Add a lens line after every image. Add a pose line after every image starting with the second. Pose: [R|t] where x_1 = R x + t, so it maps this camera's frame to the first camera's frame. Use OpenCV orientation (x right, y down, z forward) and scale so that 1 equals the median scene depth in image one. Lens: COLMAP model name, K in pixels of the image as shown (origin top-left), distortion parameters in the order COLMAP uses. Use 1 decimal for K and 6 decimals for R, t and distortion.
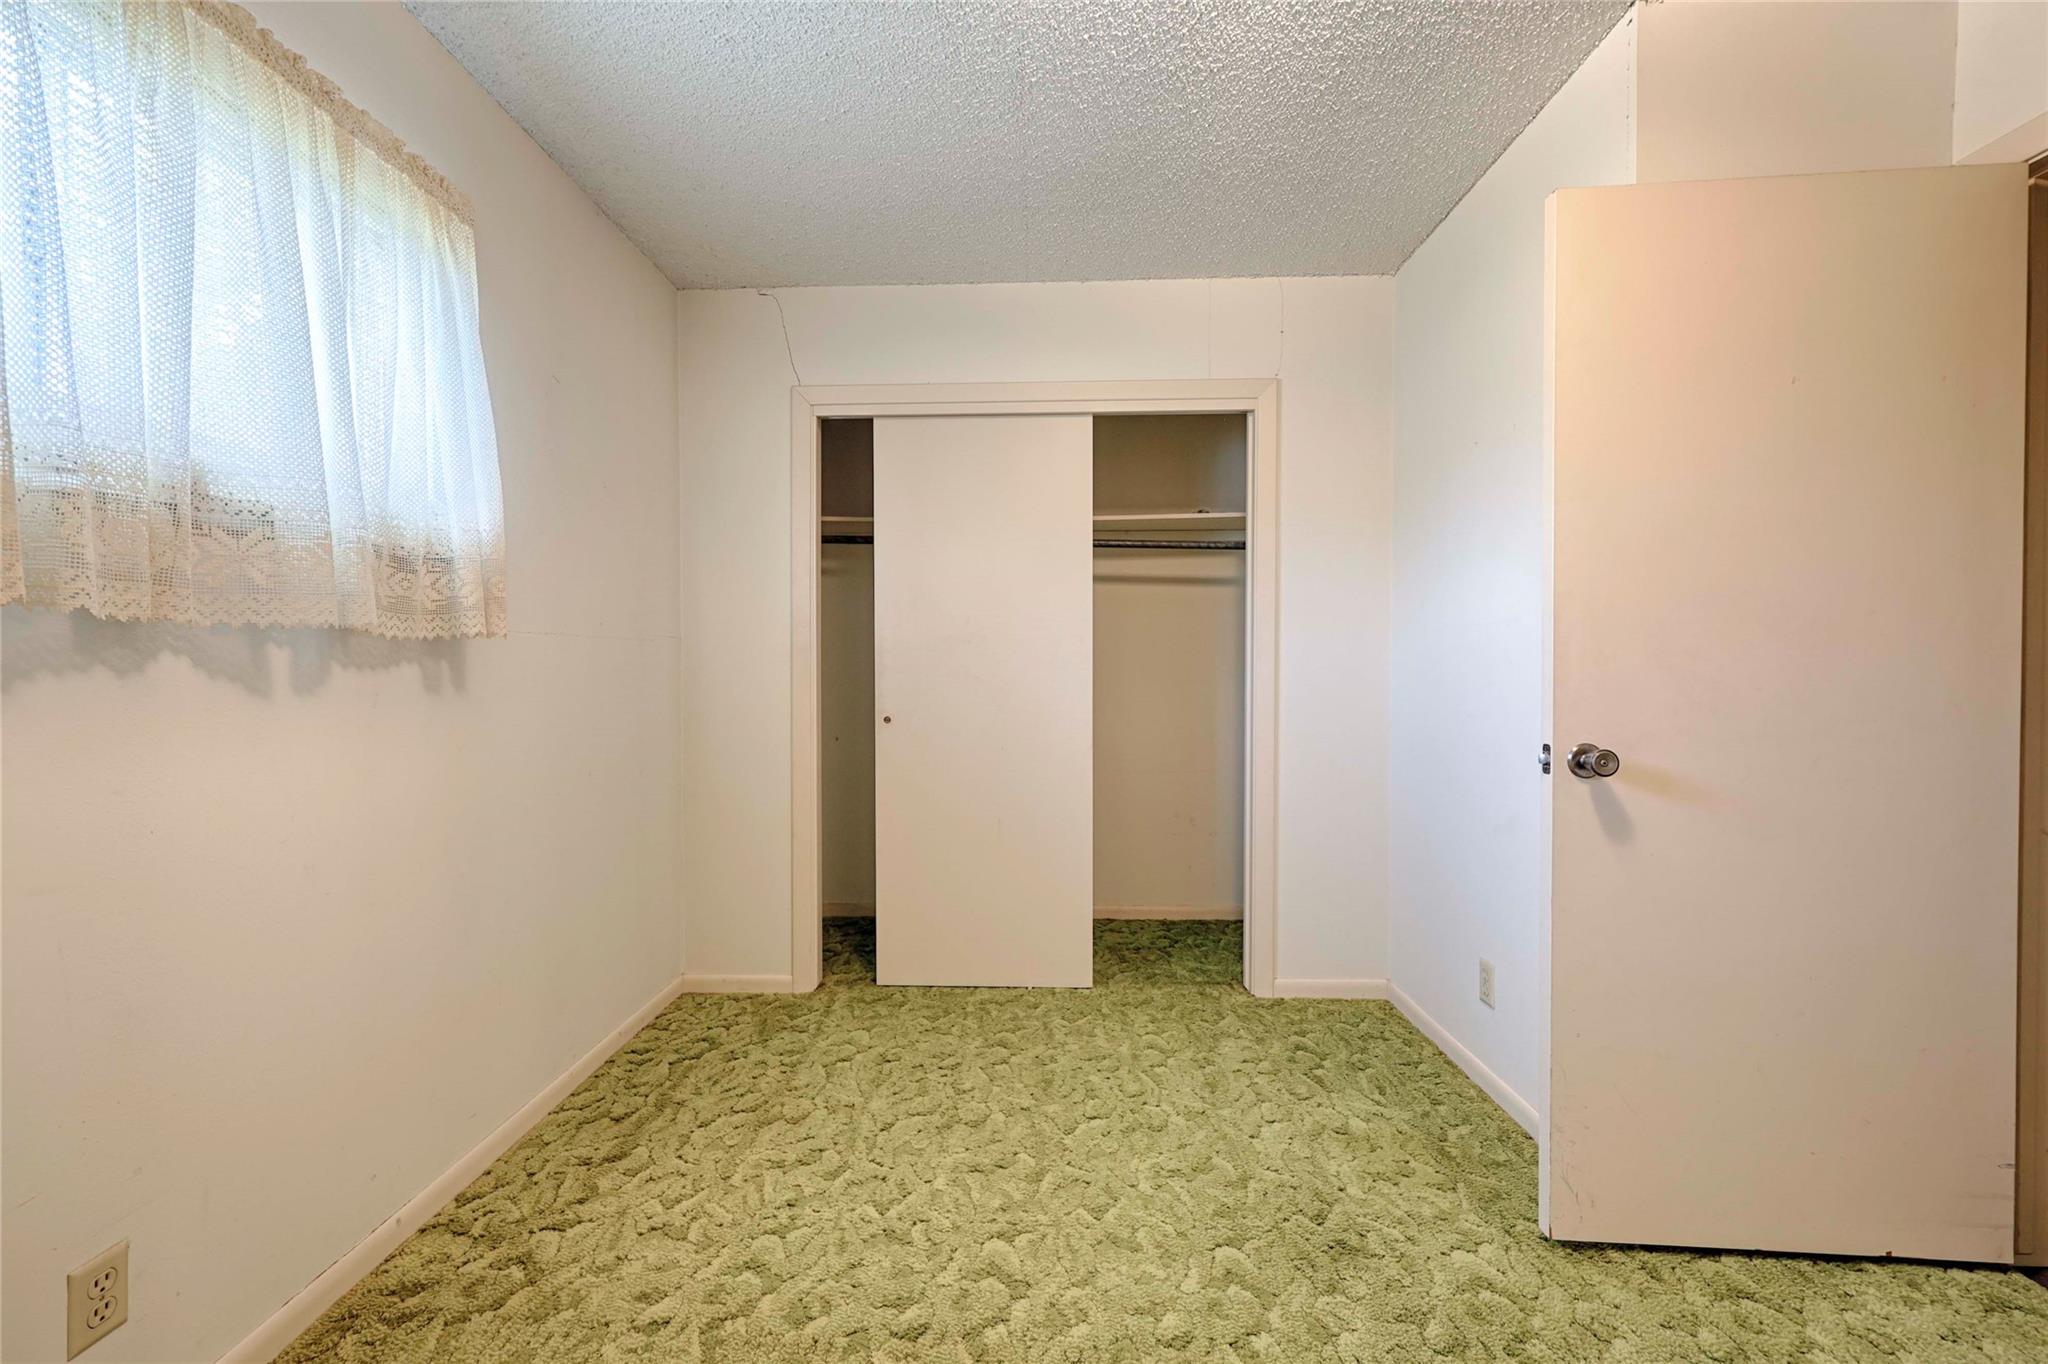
lens RADIAL K [[826.6, 0, 1021.0], [0, 826.6, 681.3], [0, 0, 1]] dist [0.002191, -0.000229]
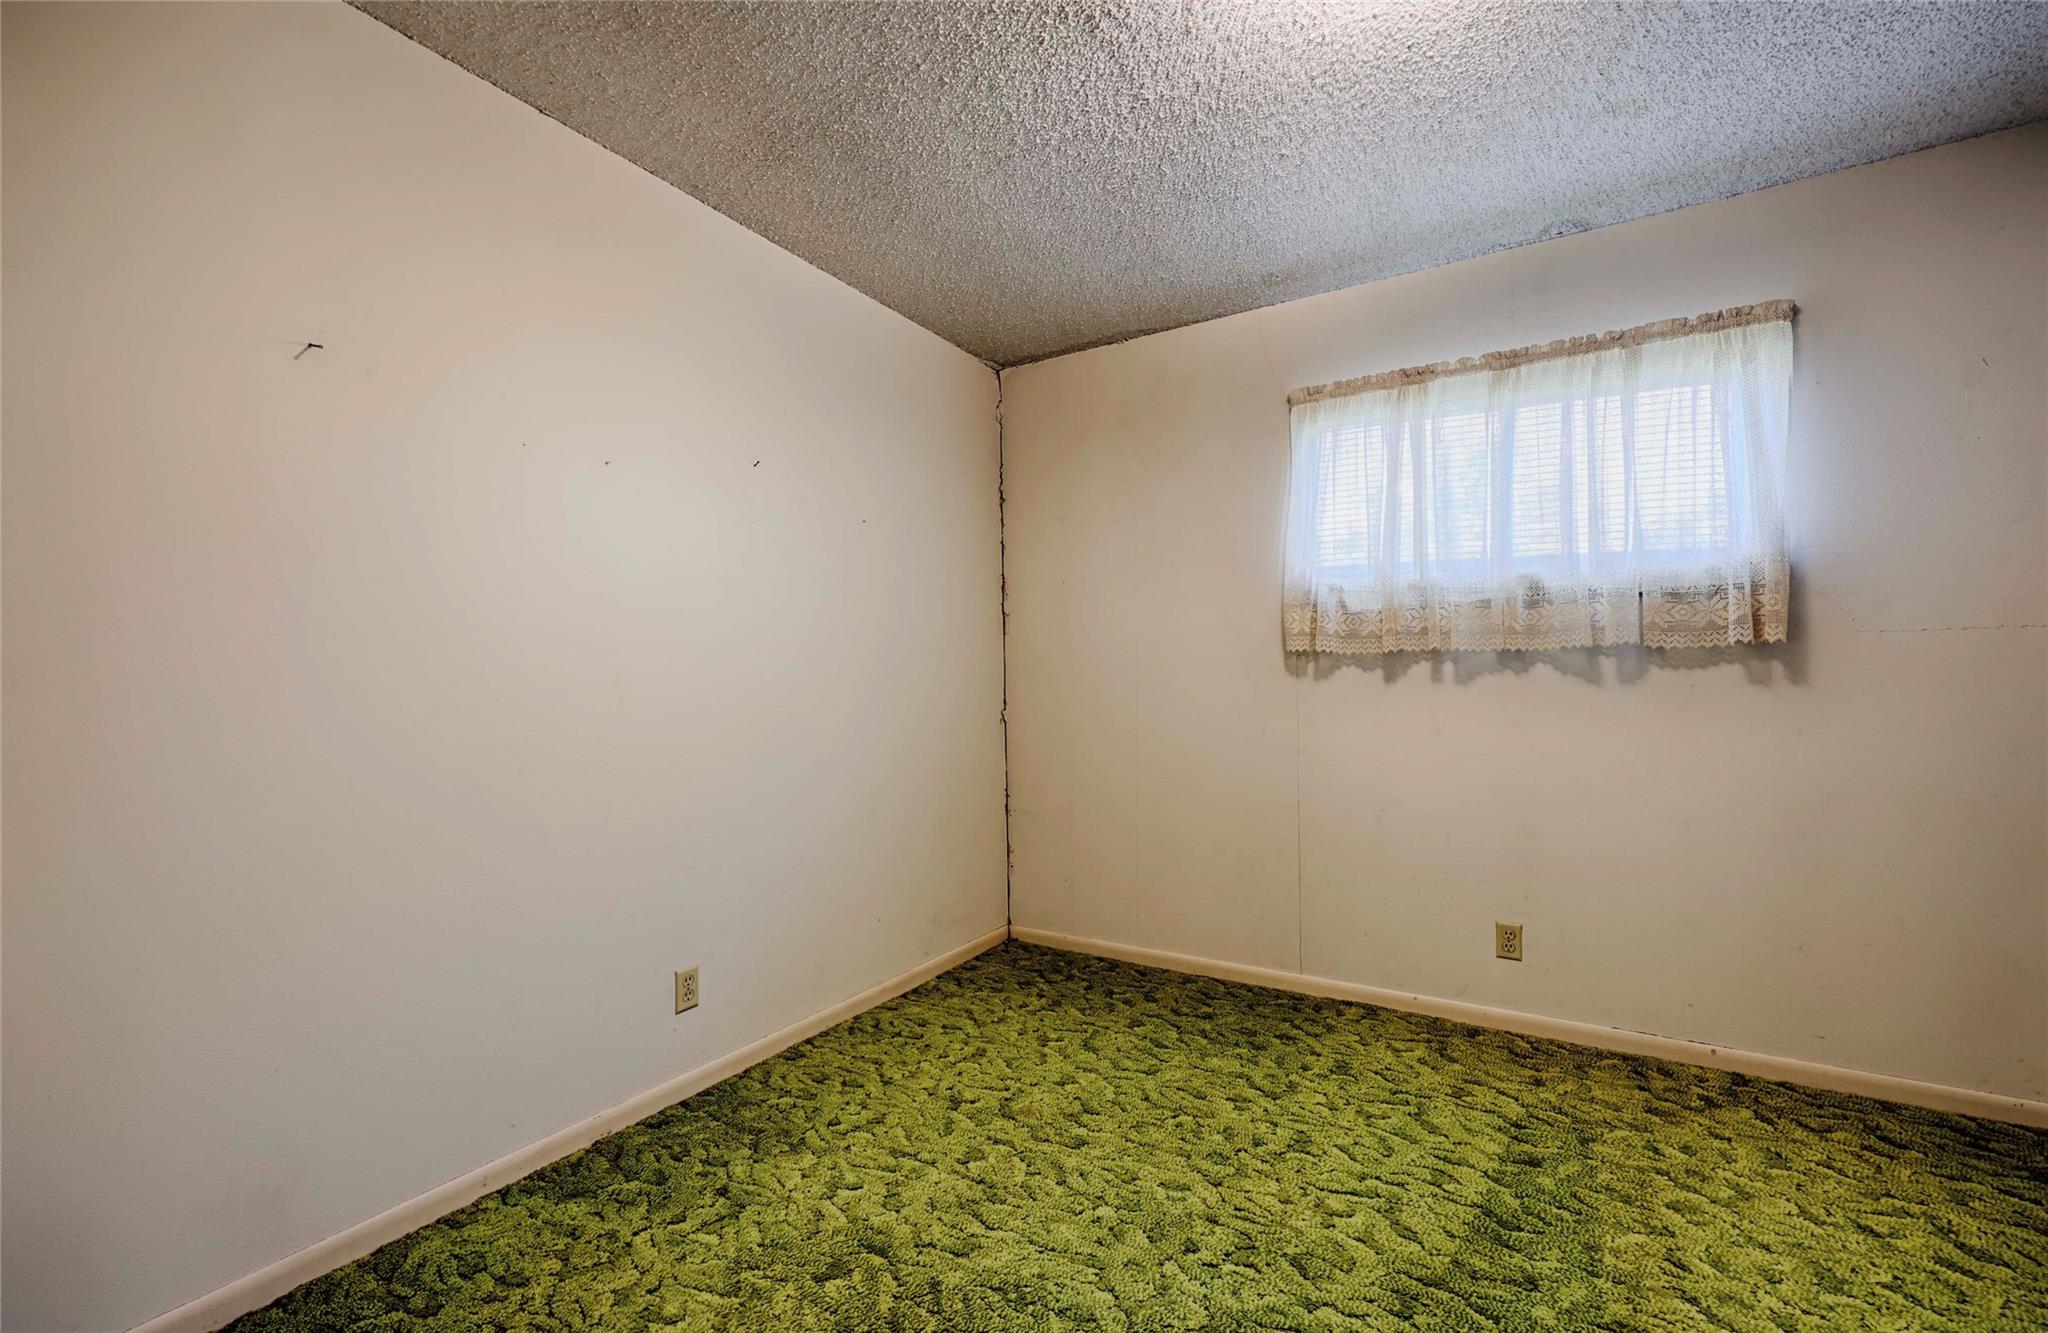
lens RADIAL K [[806.4, 0, 1027.3], [0, 806.4, 672.6], [0, 0, 1]] dist [0.000128, 0.000019]
pose [[-0.506436, -0.005053, -0.862263, 1.192576], [-0.001537, 0.999987, -0.004958, 0.002120], [0.862276, -0.001186, -0.506437, 0.761907]]
